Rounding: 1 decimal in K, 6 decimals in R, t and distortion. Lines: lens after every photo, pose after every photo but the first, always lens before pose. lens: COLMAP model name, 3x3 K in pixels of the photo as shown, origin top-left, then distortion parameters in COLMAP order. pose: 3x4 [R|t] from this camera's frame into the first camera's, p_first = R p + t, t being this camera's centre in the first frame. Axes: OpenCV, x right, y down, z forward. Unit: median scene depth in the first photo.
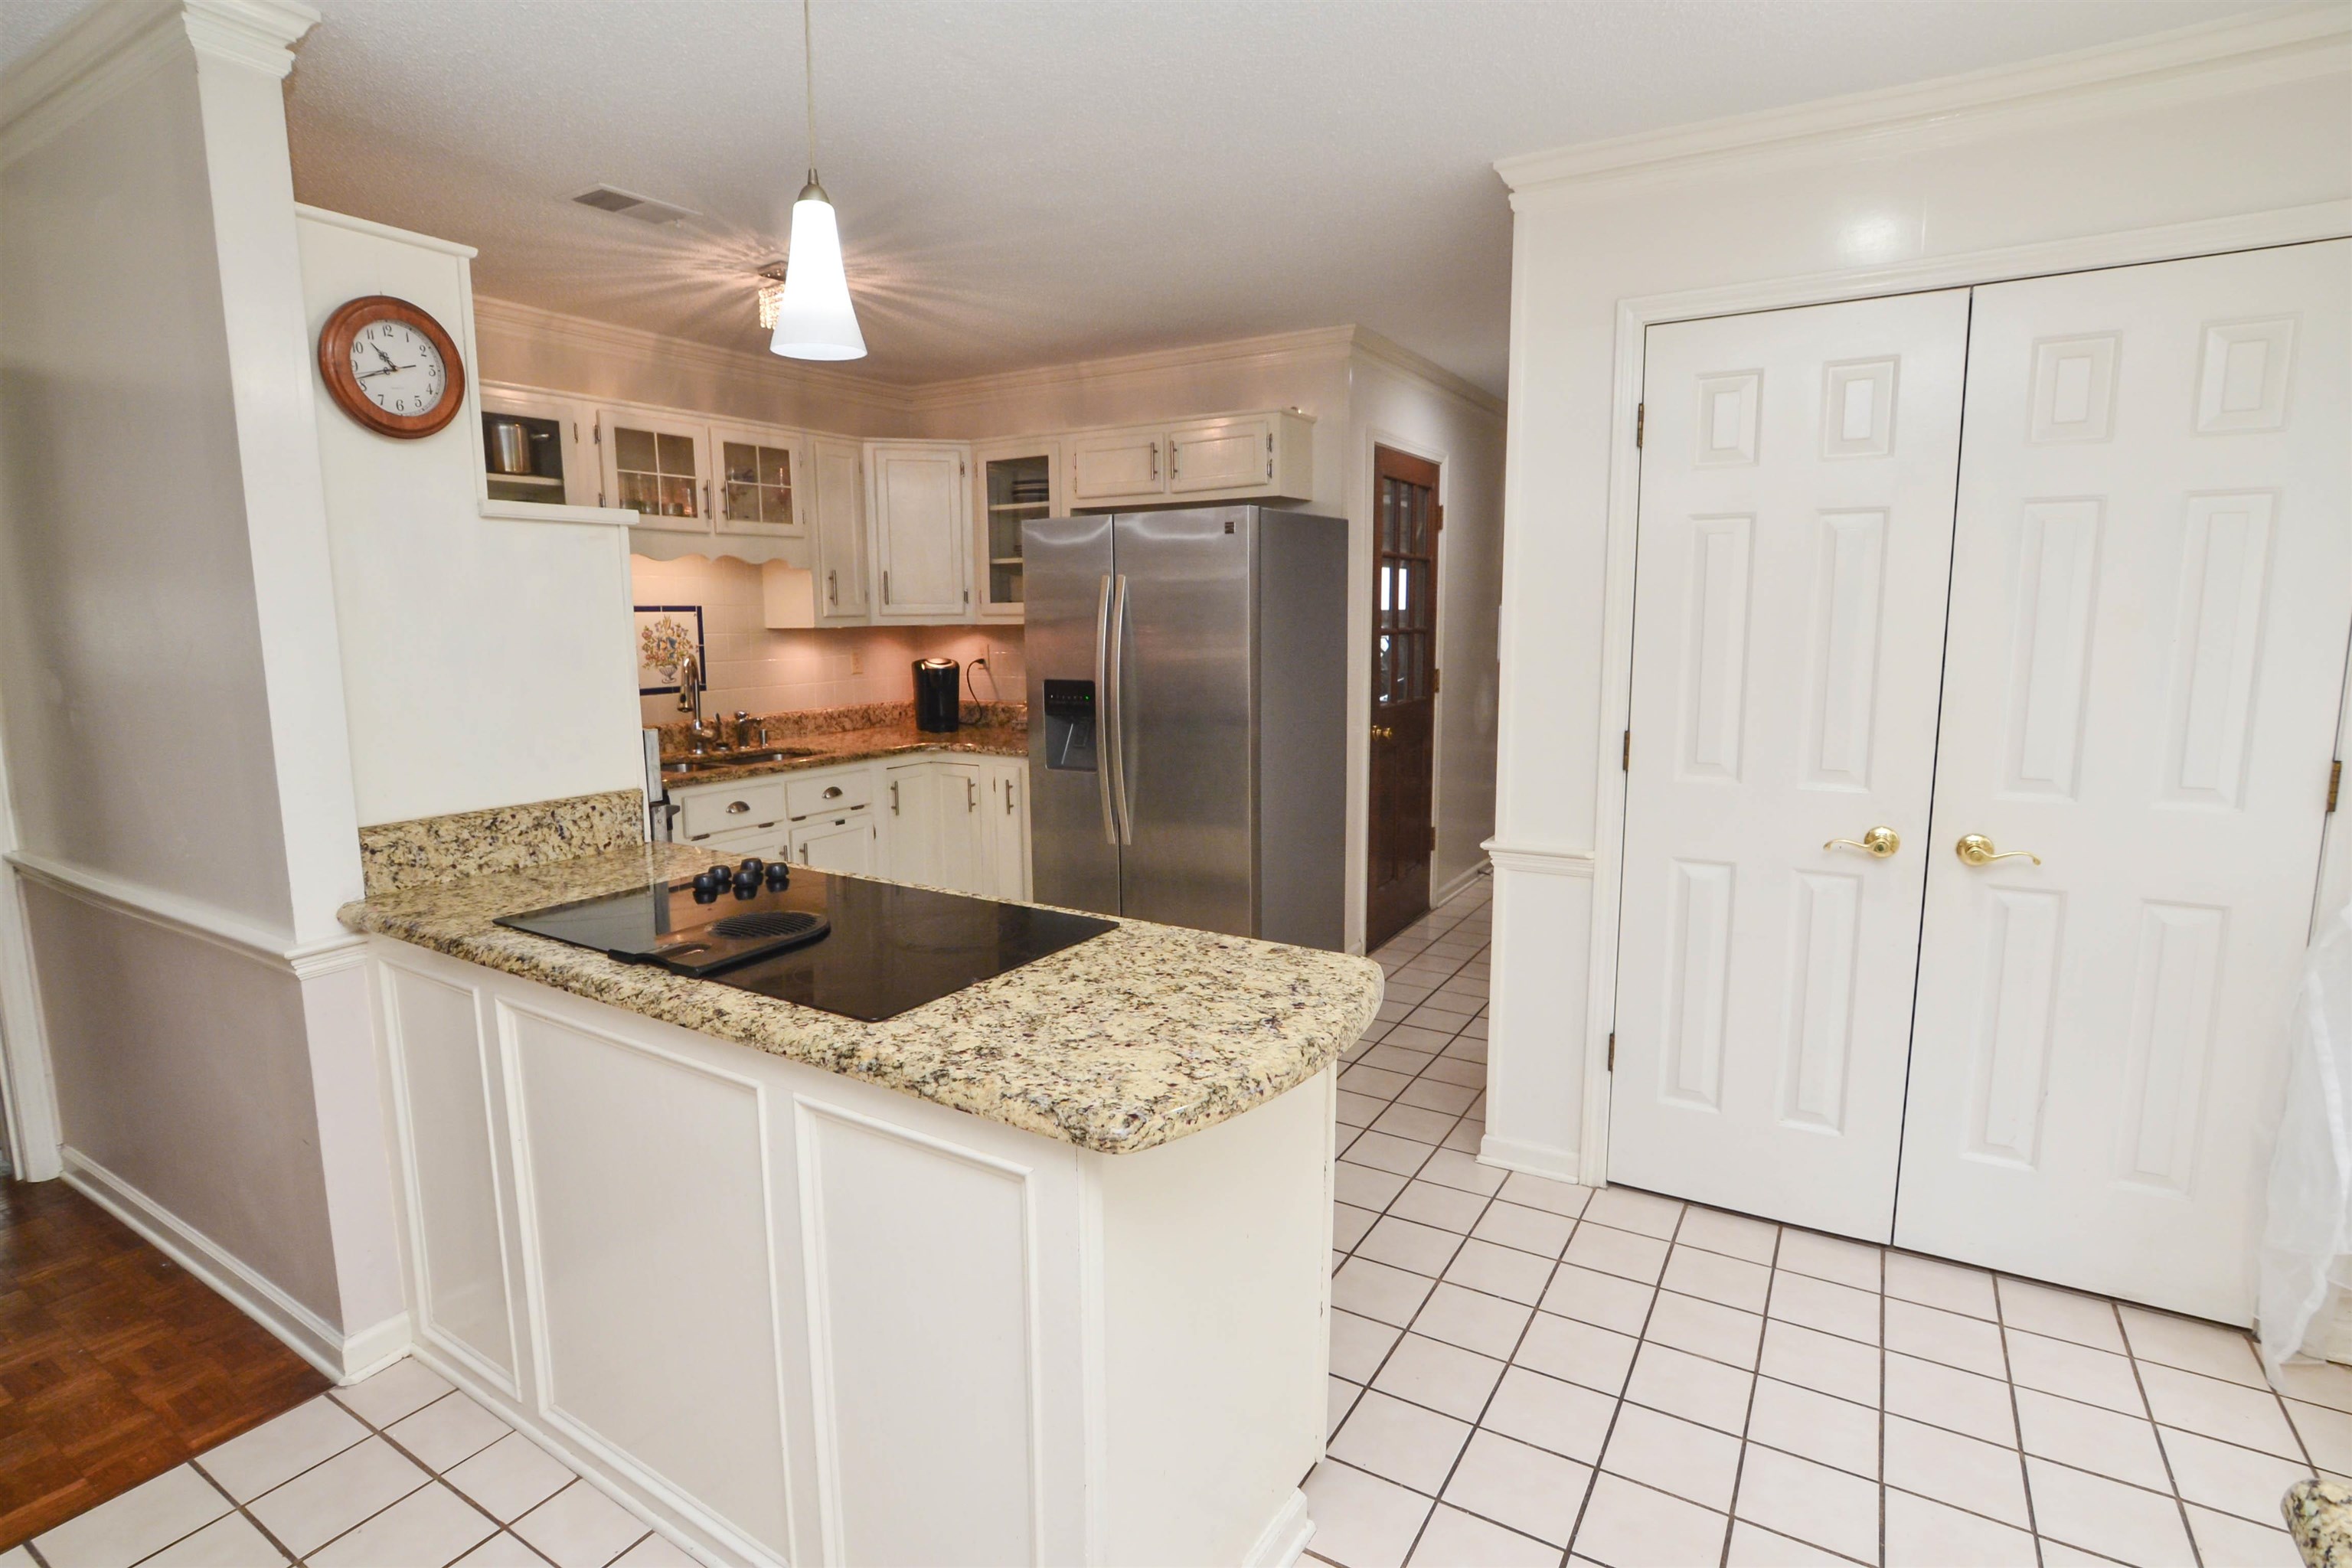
lens RADIAL K [[1166.1, 0, 1141.4], [0, 1166.1, 776.3], [0, 0, 1]] dist [-0.025932, 0.008315]
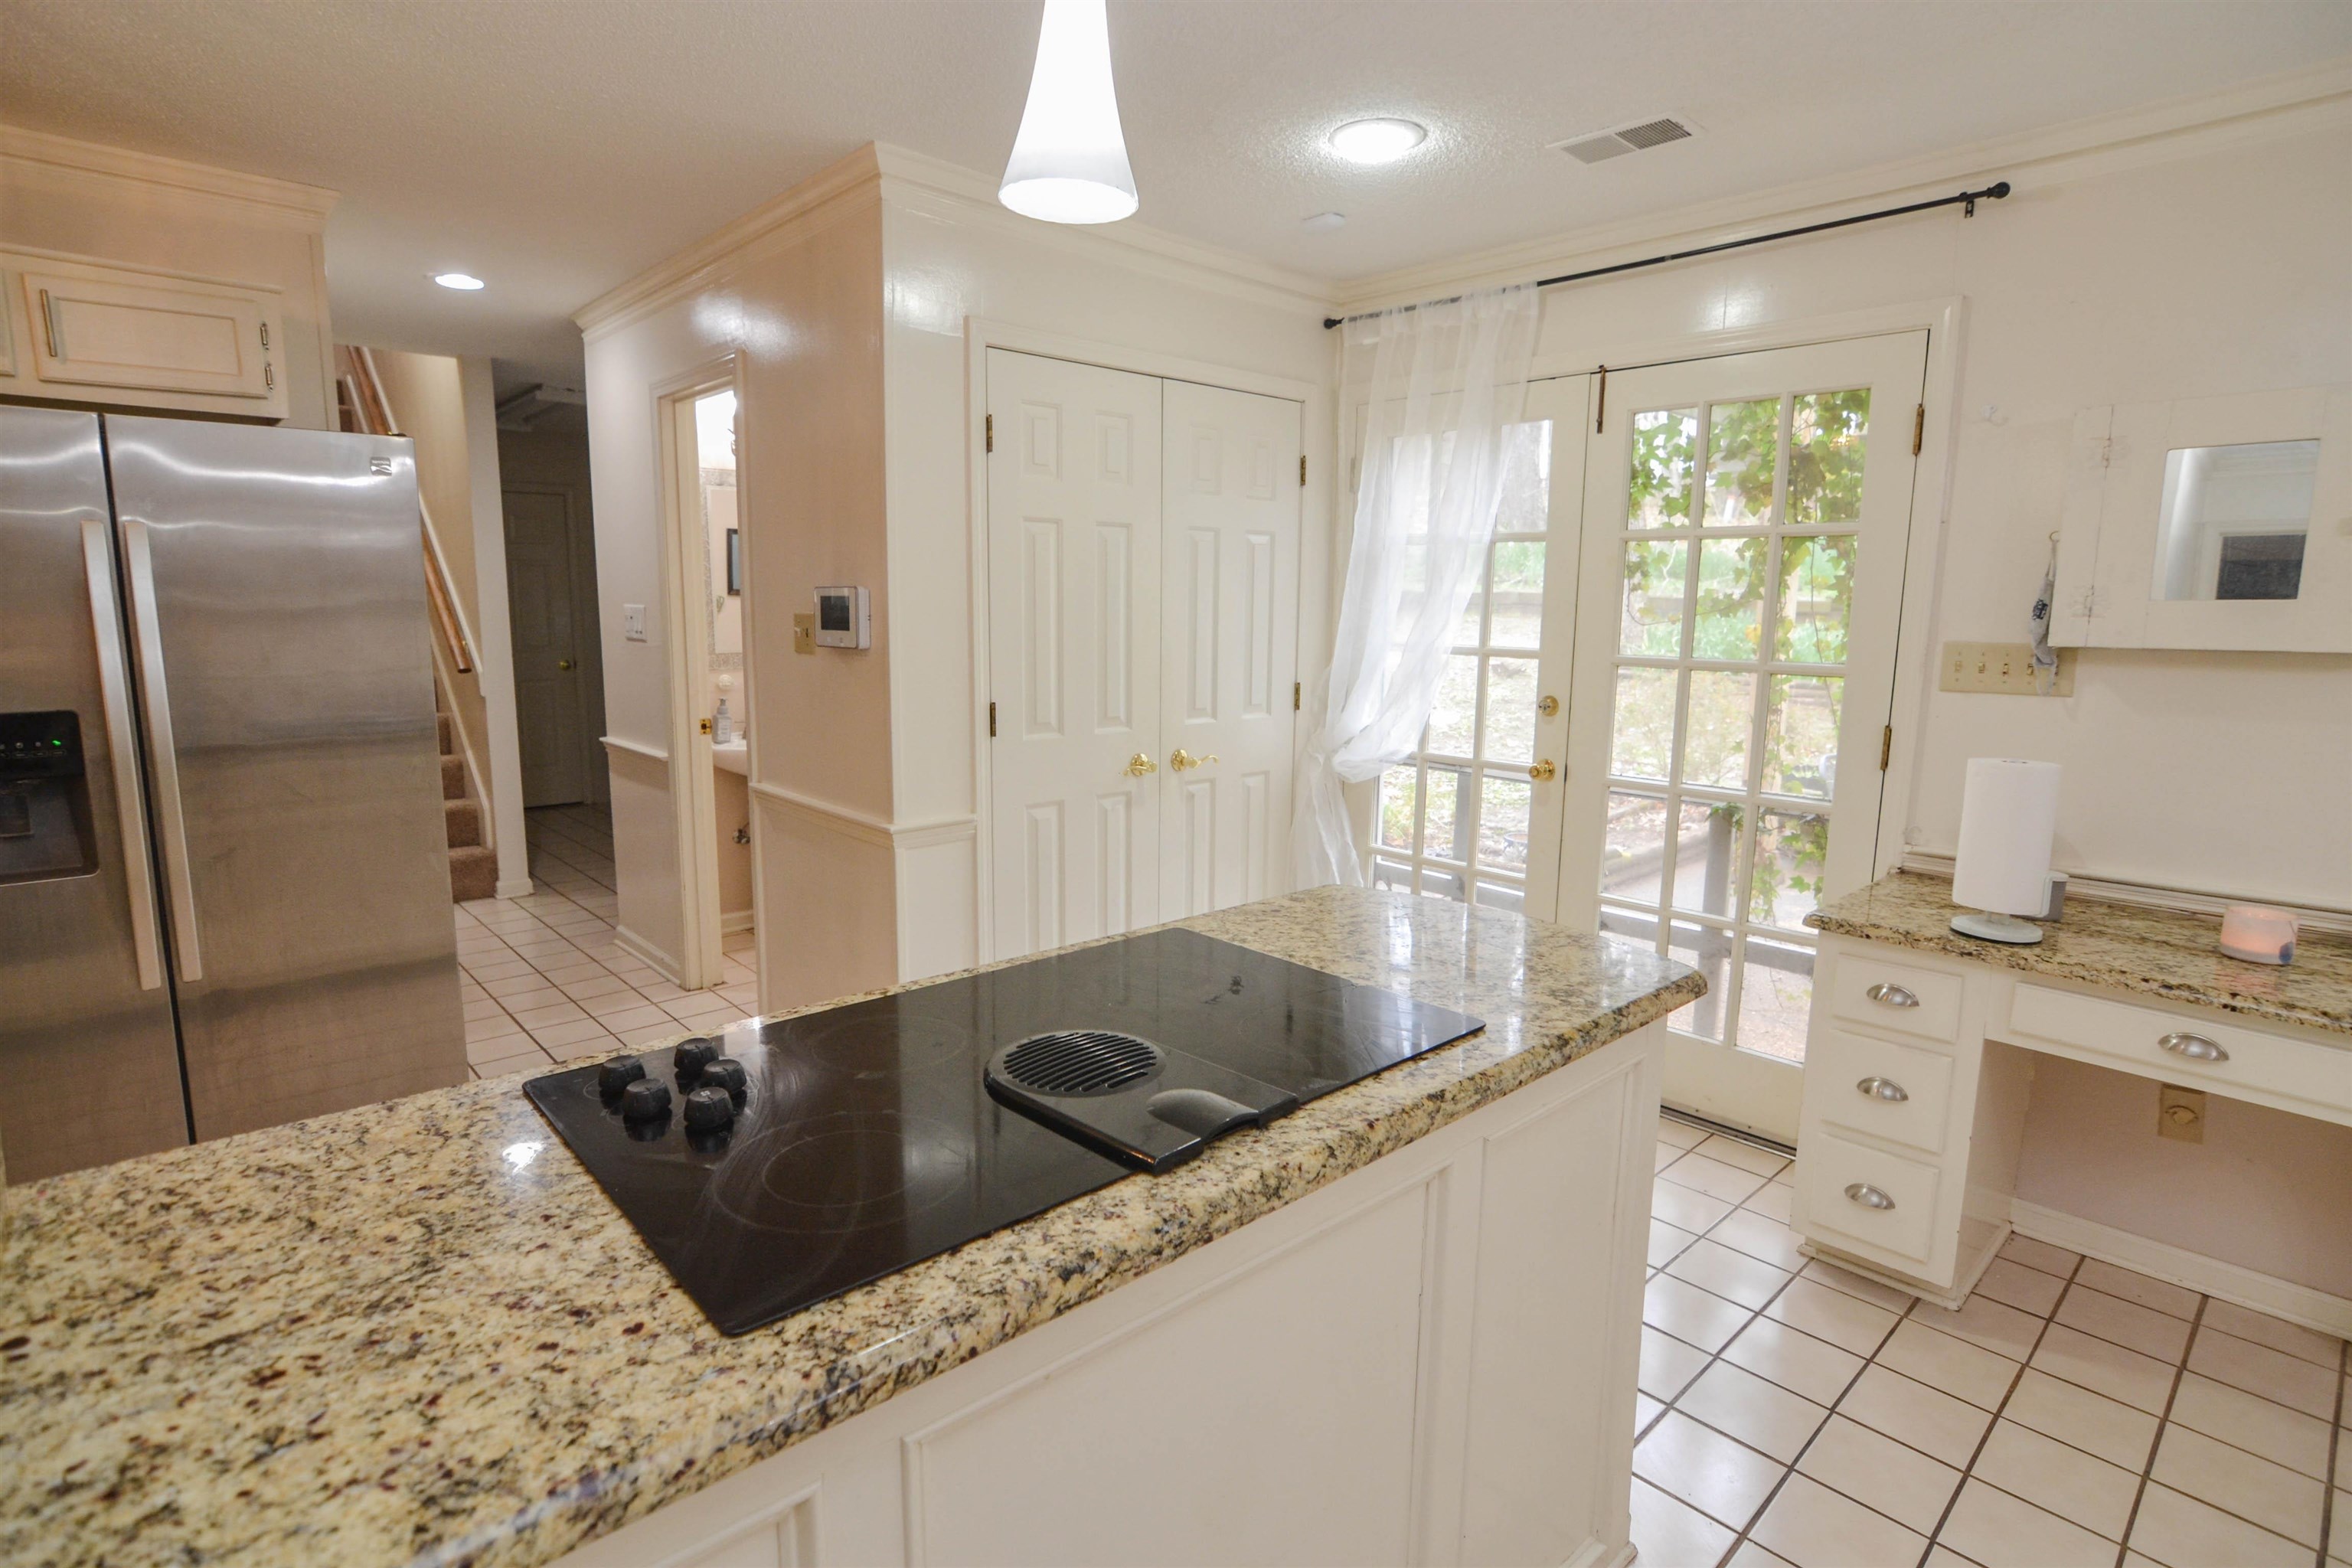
lens RADIAL K [[1166.1, 0, 1157.2], [0, 1166.1, 806.5], [0, 0, 1]] dist [-0.025932, 0.008315]
pose [[0.255476, -0.157063, 0.953973, -0.708189], [0.121853, 0.984079, 0.129387, -0.073444], [-0.959106, 0.083189, 0.270547, 0.590211]]
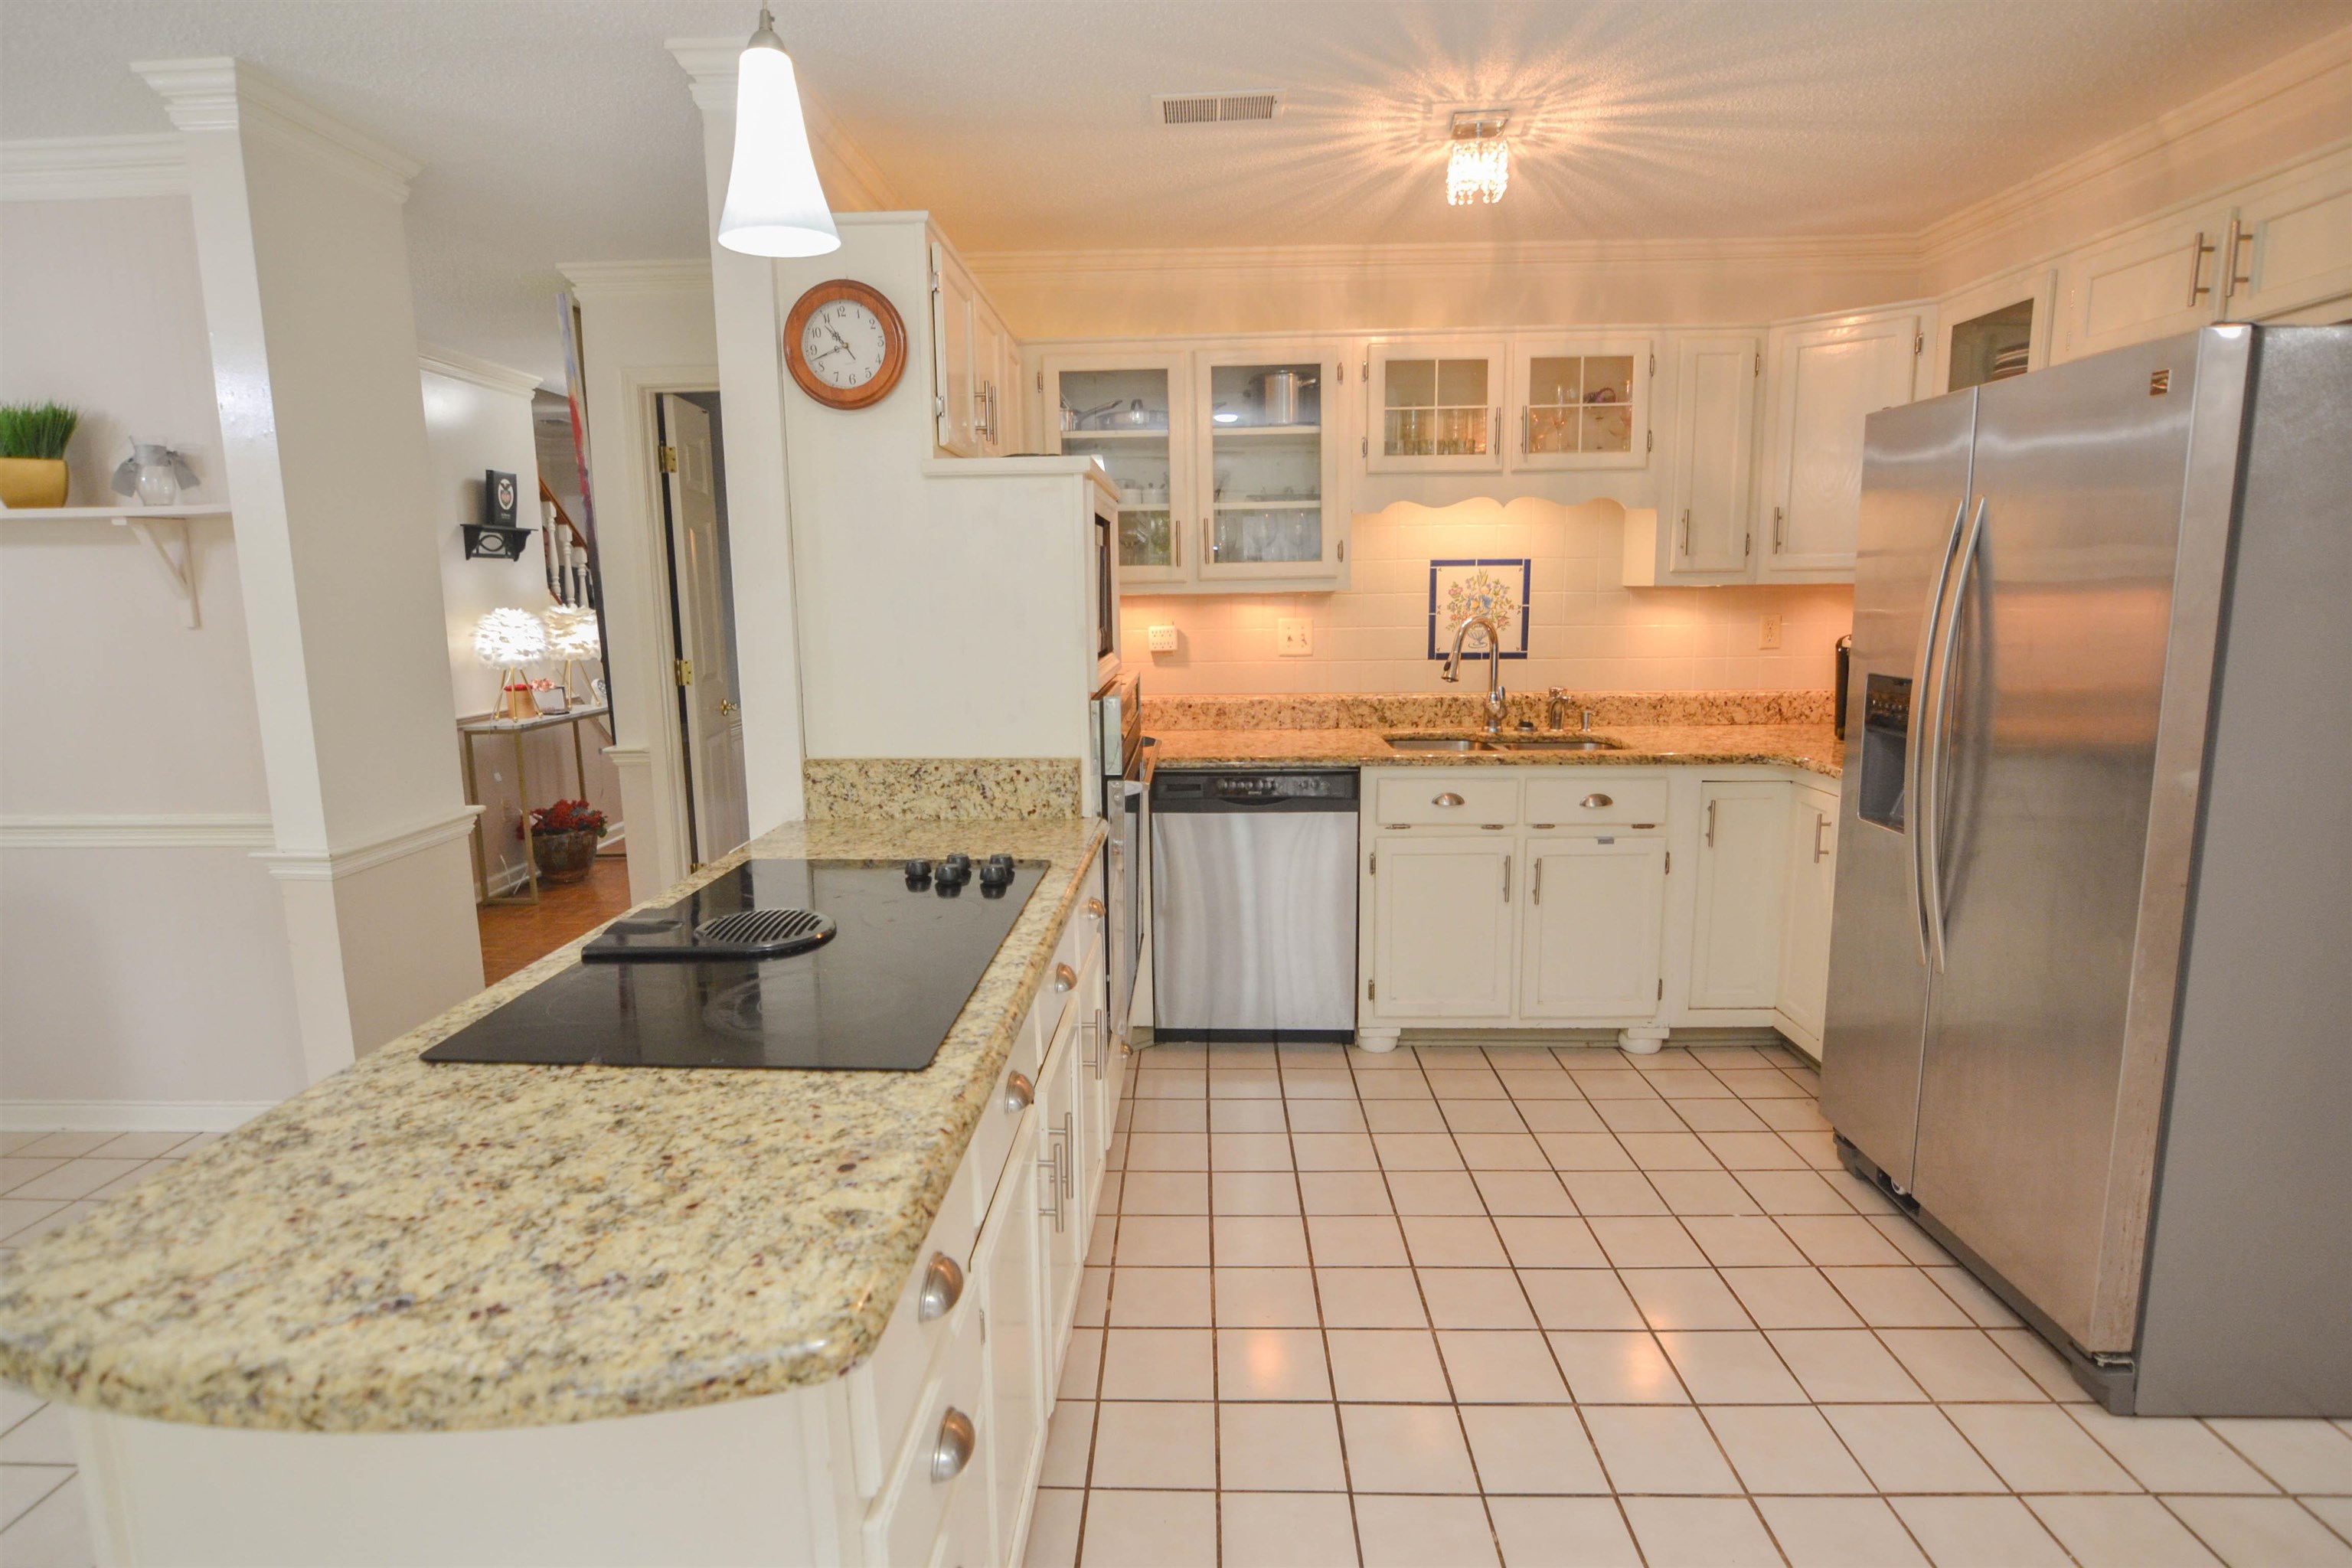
lens RADIAL K [[1181.7, 0, 1141.5], [0, 1181.7, 777.4], [0, 0, 1]] dist [-0.026384, 0.003663]
pose [[0.501221, 0.143524, -0.853334, 0.436678], [-0.111597, 0.988635, 0.100732, -0.081754], [0.858093, 0.044741, 0.511541, 0.603040]]
